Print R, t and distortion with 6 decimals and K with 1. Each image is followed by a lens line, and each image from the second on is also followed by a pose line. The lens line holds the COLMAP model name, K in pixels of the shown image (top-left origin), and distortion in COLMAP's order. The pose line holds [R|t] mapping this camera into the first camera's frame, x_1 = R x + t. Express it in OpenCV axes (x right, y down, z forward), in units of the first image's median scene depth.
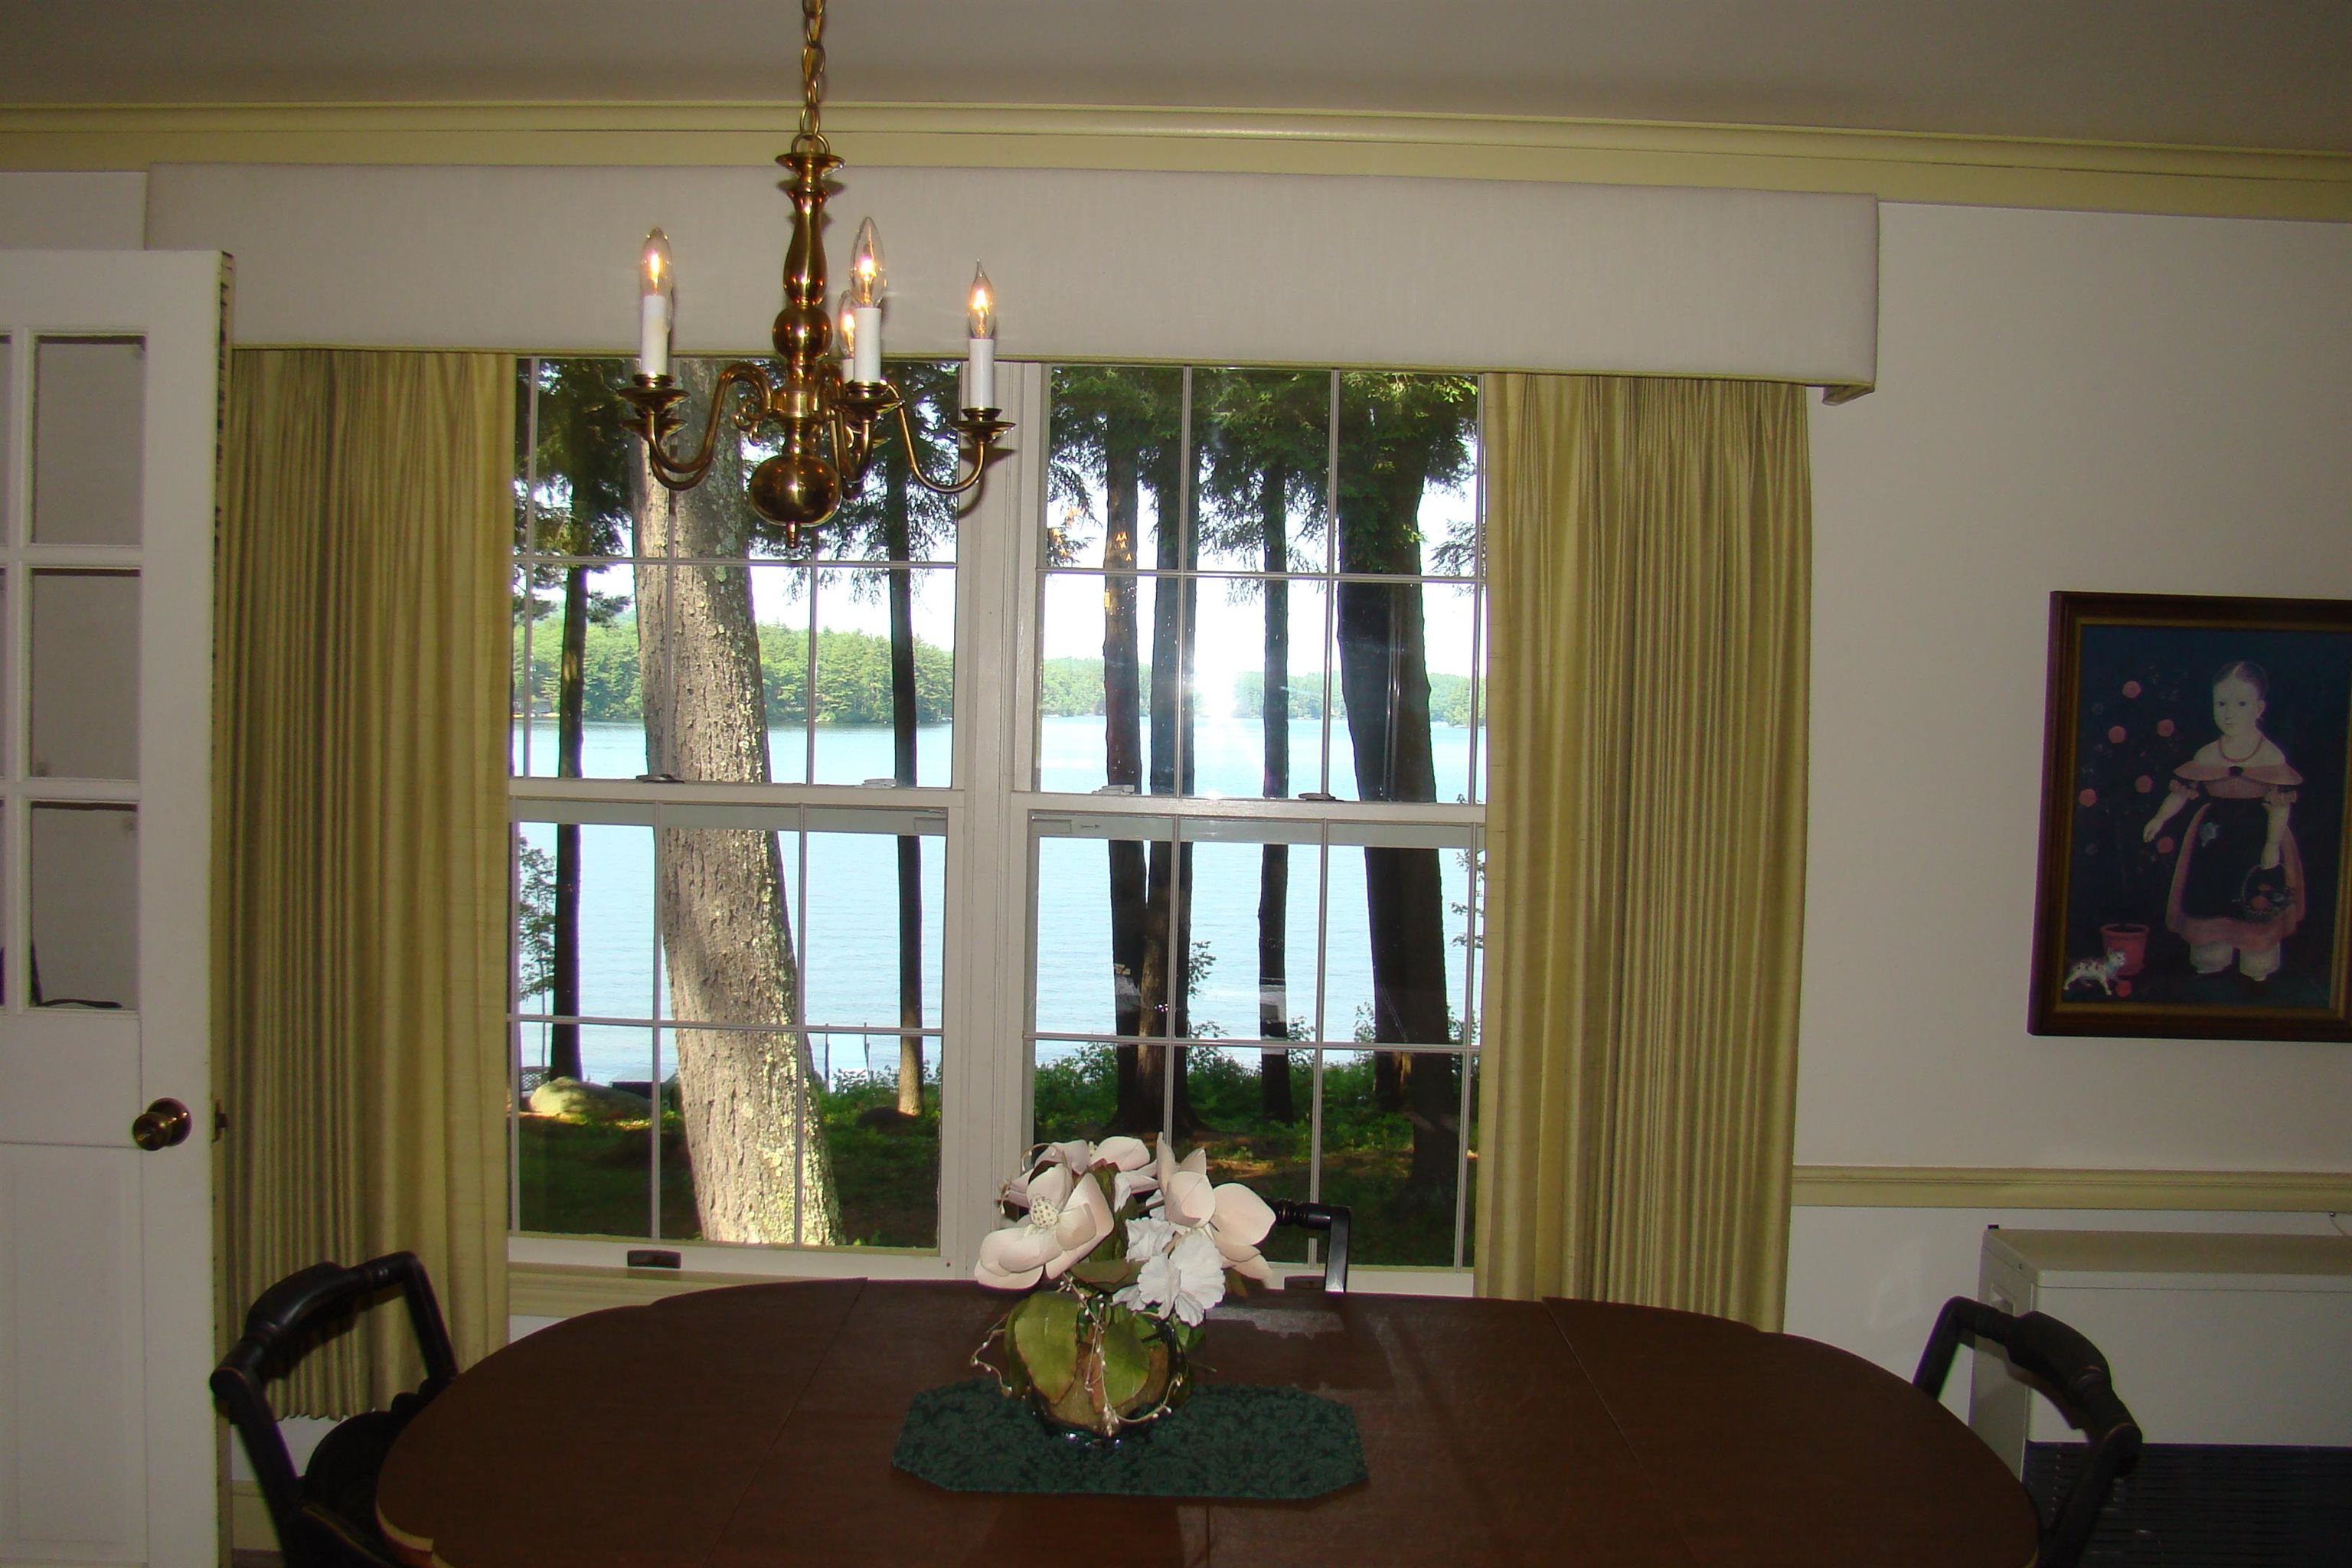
lens RADIAL K [[2183.2, 0, 1171.1], [0, 2183.2, 782.7], [0, 0, 1]] dist [-0.168650, 0.112243]
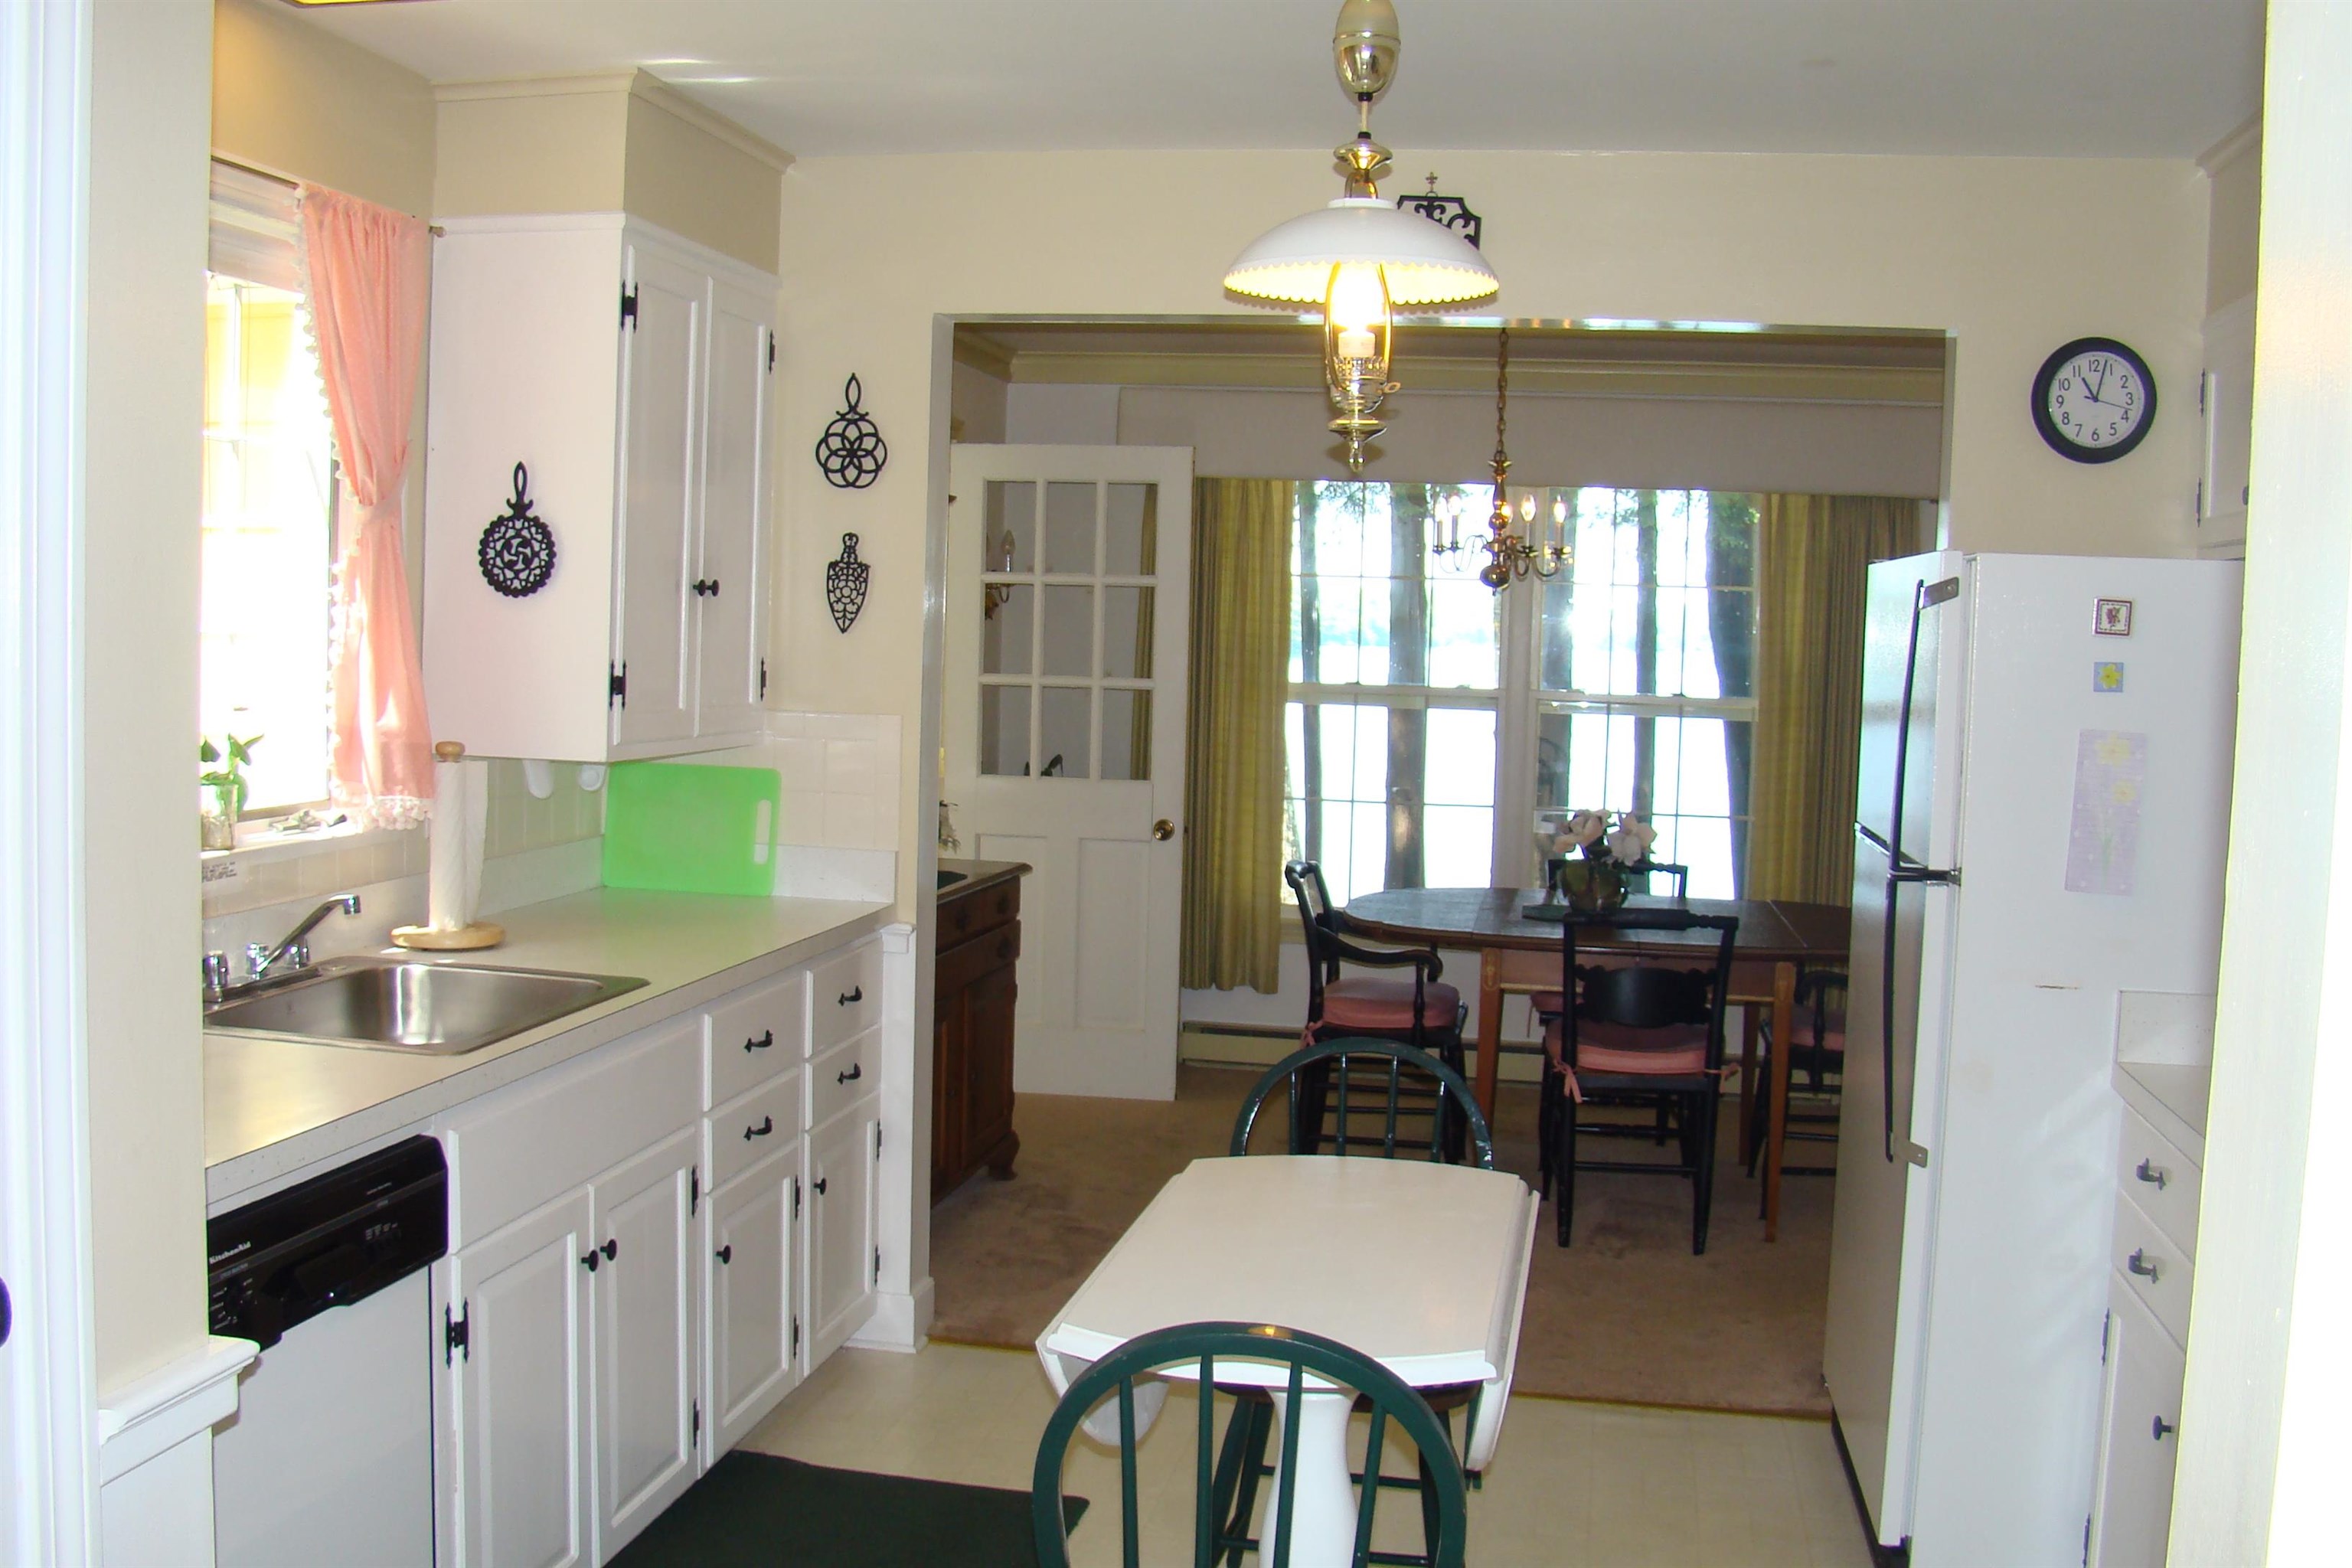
lens RADIAL K [[2183.2, 0, 1171.1], [0, 2183.2, 782.7], [0, 0, 1]] dist [-0.168650, 0.112243]
pose [[0.988305, 0.024336, -0.150534, -0.072513], [-0.015137, 0.997964, 0.061958, -0.023131], [0.151735, -0.058955, 0.986661, -0.844300]]
